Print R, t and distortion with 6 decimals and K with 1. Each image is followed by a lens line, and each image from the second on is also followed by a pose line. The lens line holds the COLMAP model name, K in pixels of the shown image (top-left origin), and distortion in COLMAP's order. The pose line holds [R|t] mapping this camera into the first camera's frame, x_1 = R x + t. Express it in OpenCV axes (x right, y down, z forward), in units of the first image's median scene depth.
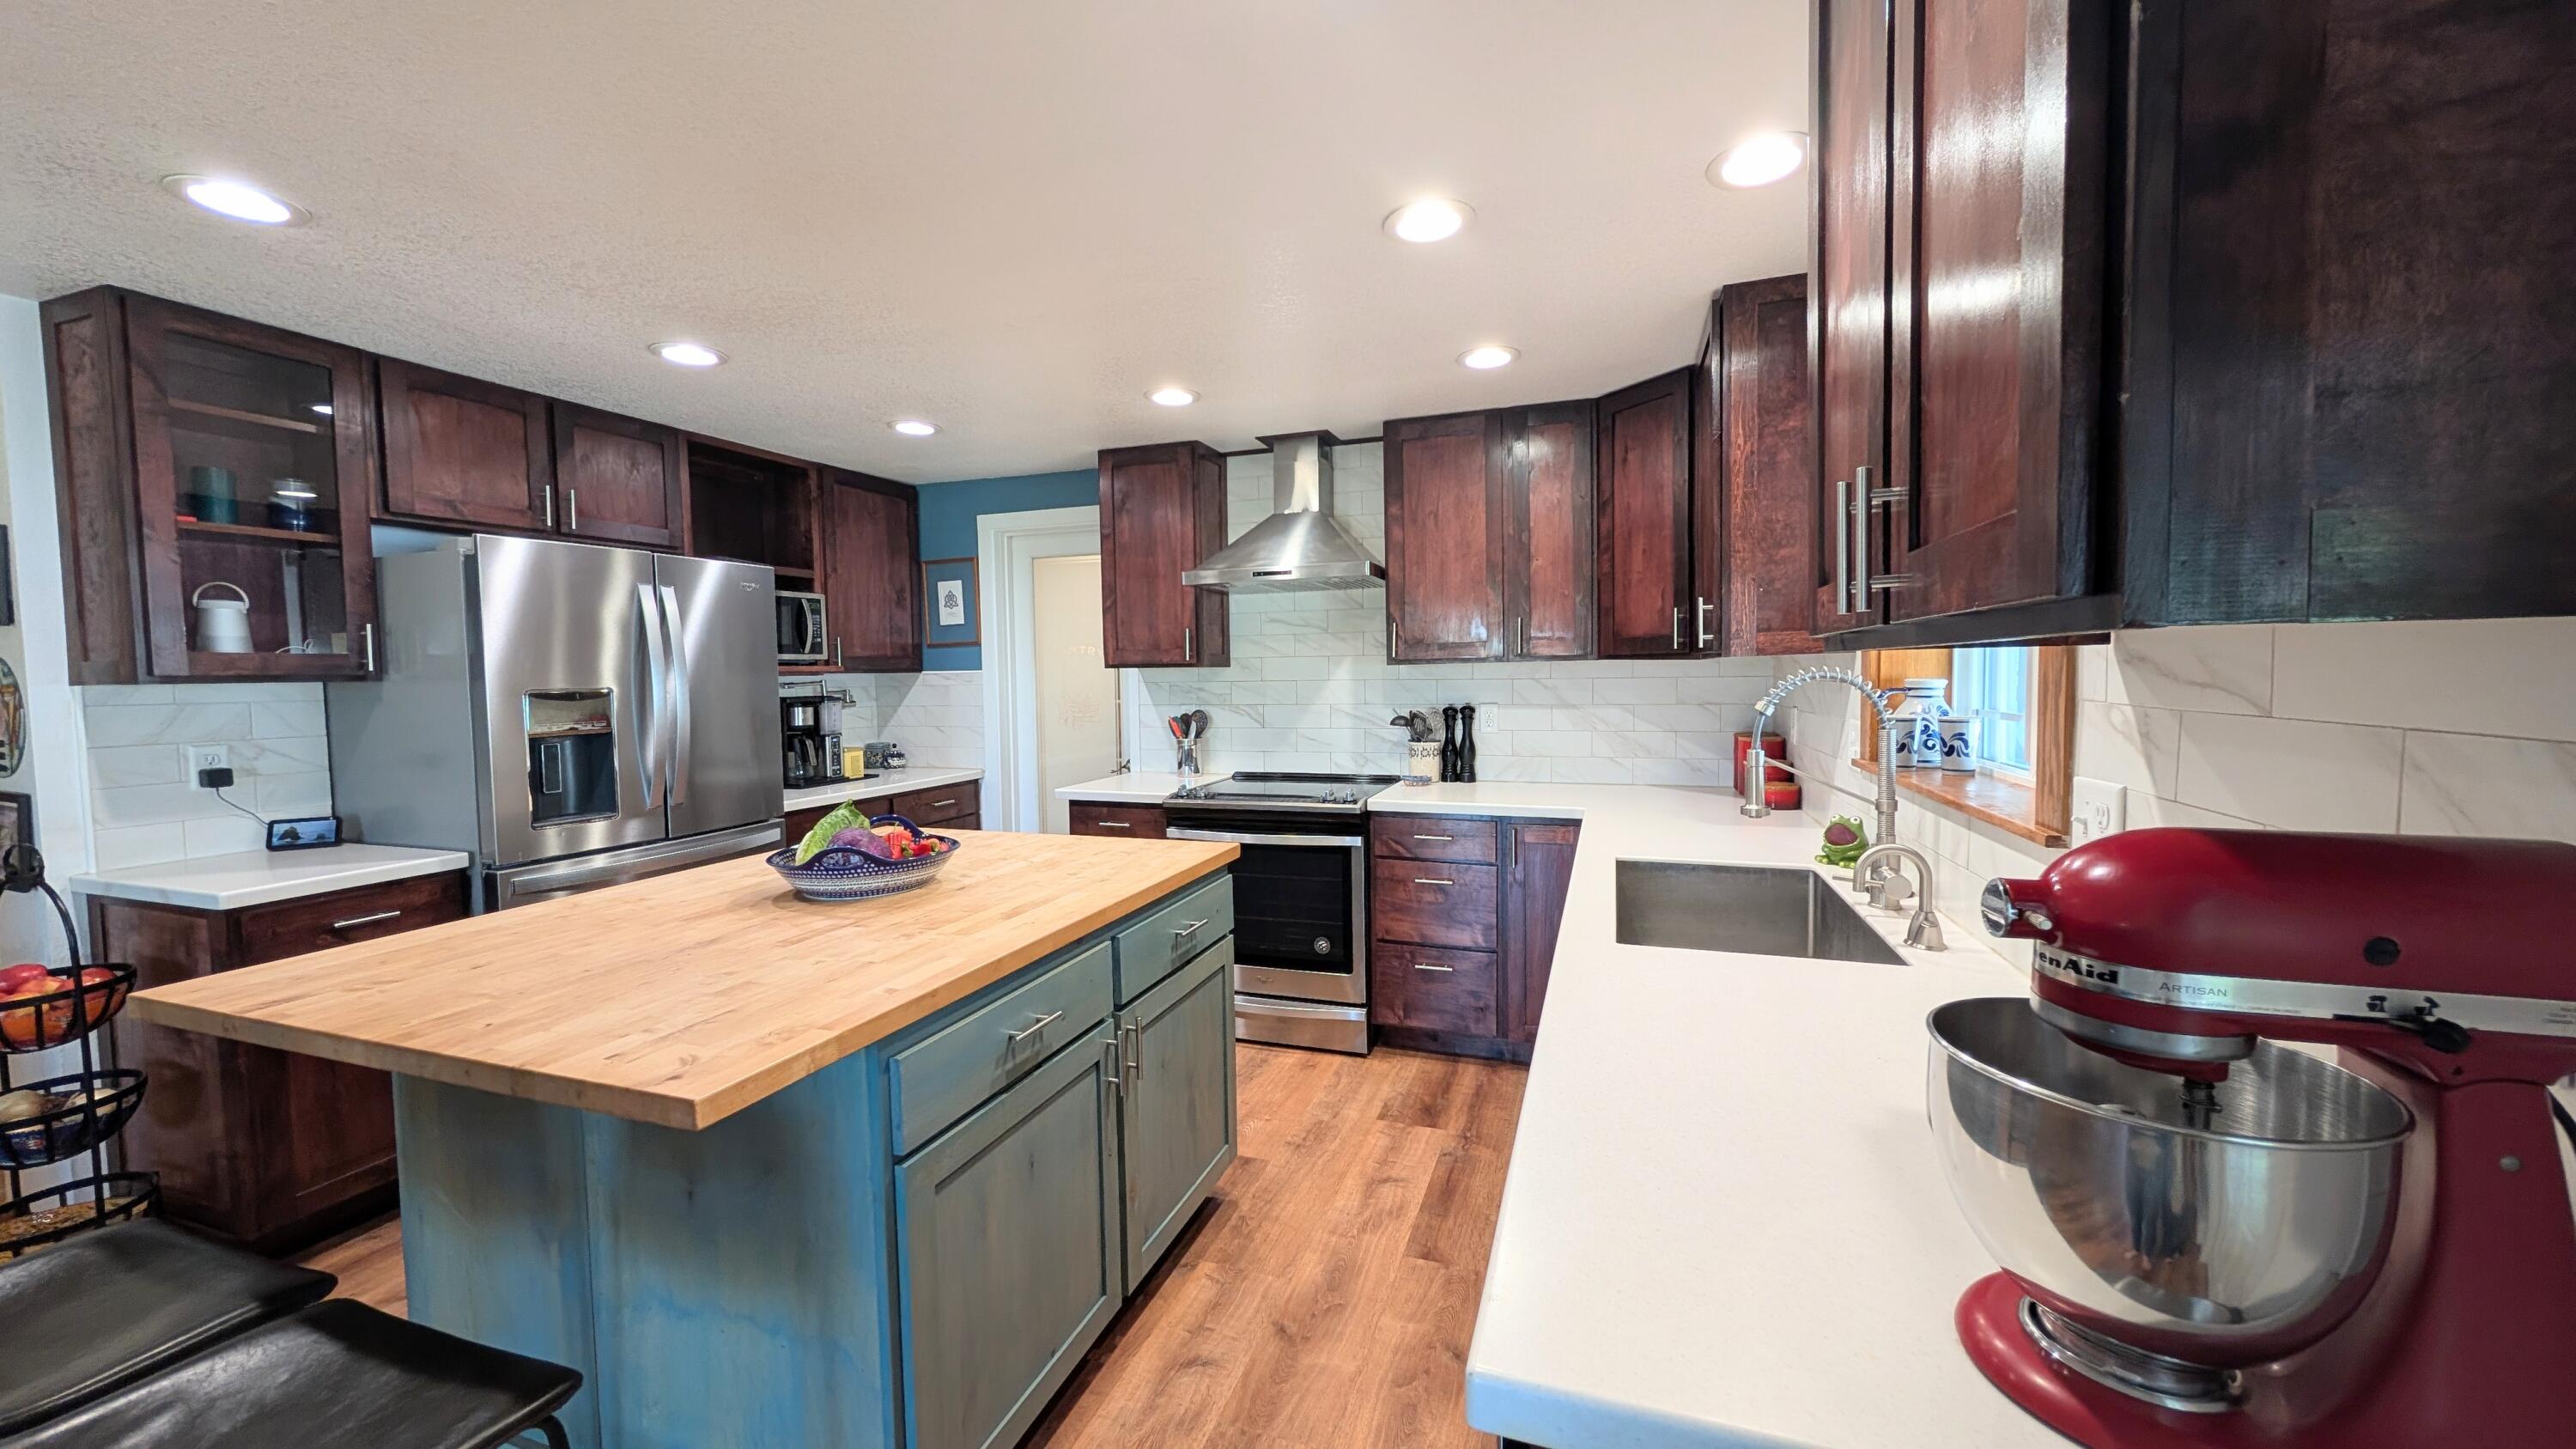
lens RADIAL K [[933.1, 0, 1279.5], [0, 933.1, 722.8], [0, 0, 1]] dist [0.001112, 0.000058]
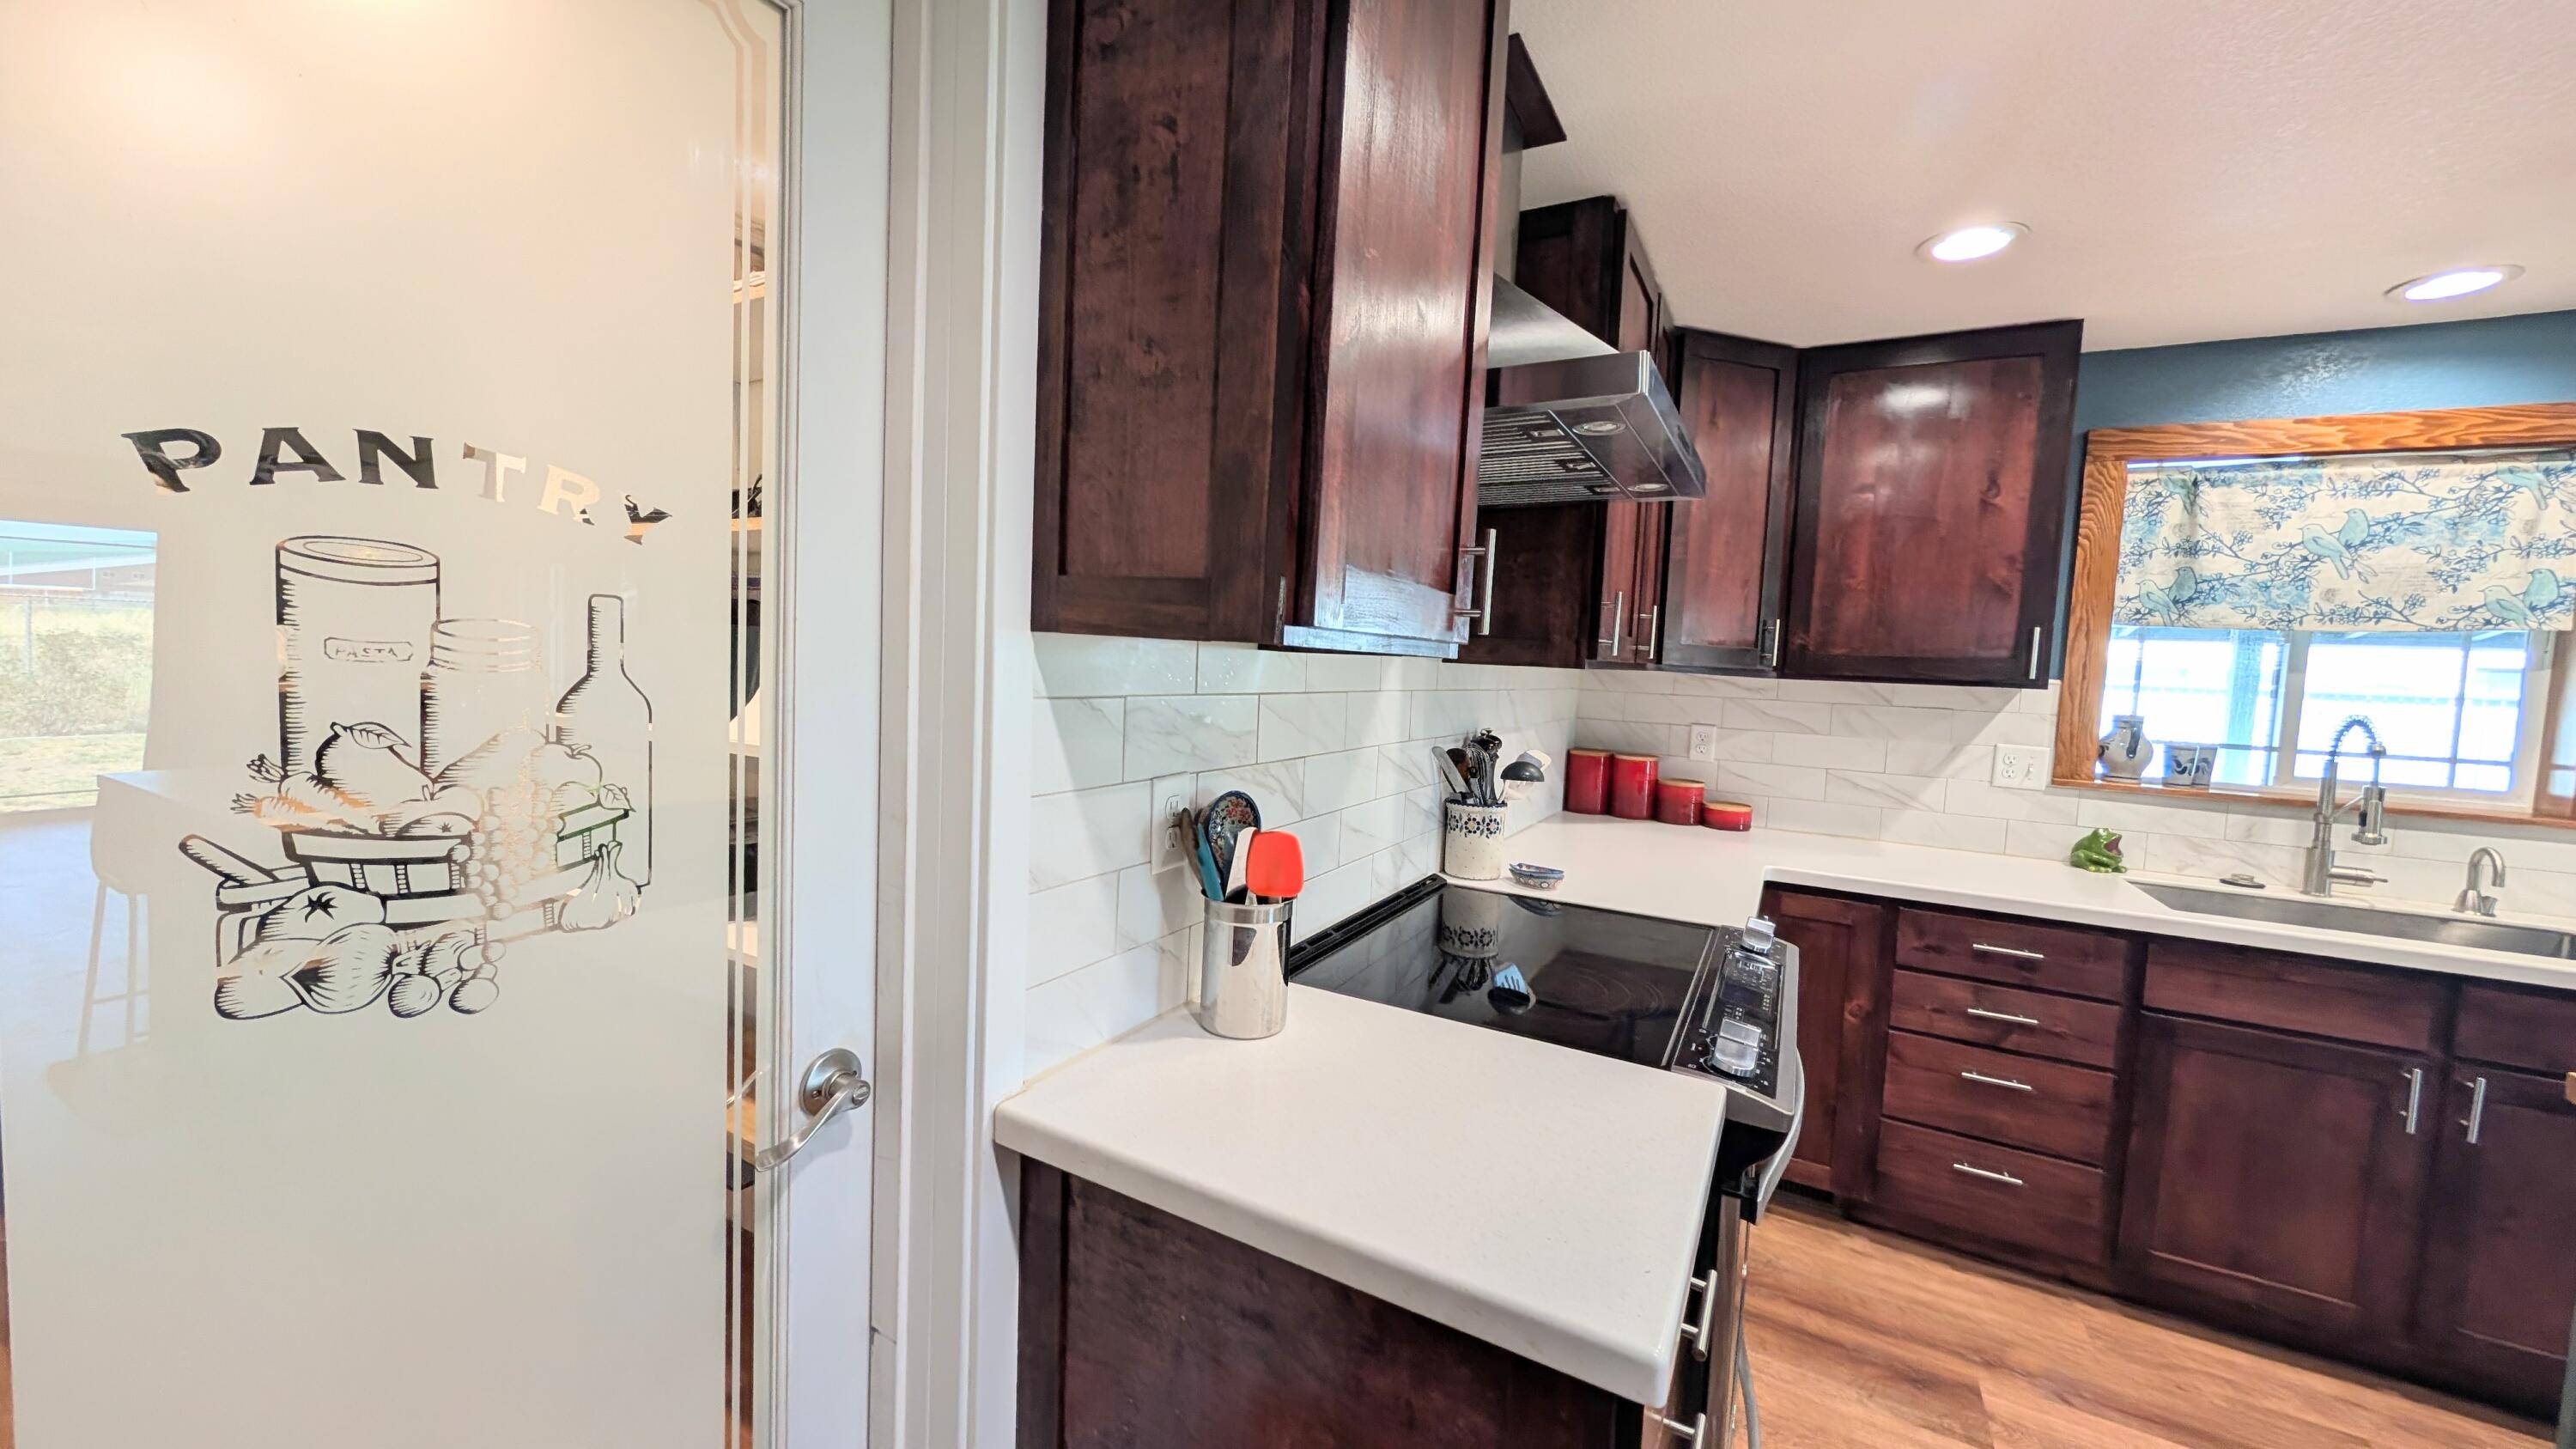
lens RADIAL K [[933.1, 0, 1285.4], [0, 933.1, 719.5], [0, 0, 1]] dist [0.001112, 0.000058]
pose [[0.160116, -0.033647, 0.986525, -0.533596], [0.003889, 0.999433, 0.033456, -0.062705], [-0.987091, -0.001520, 0.160156, 1.336902]]
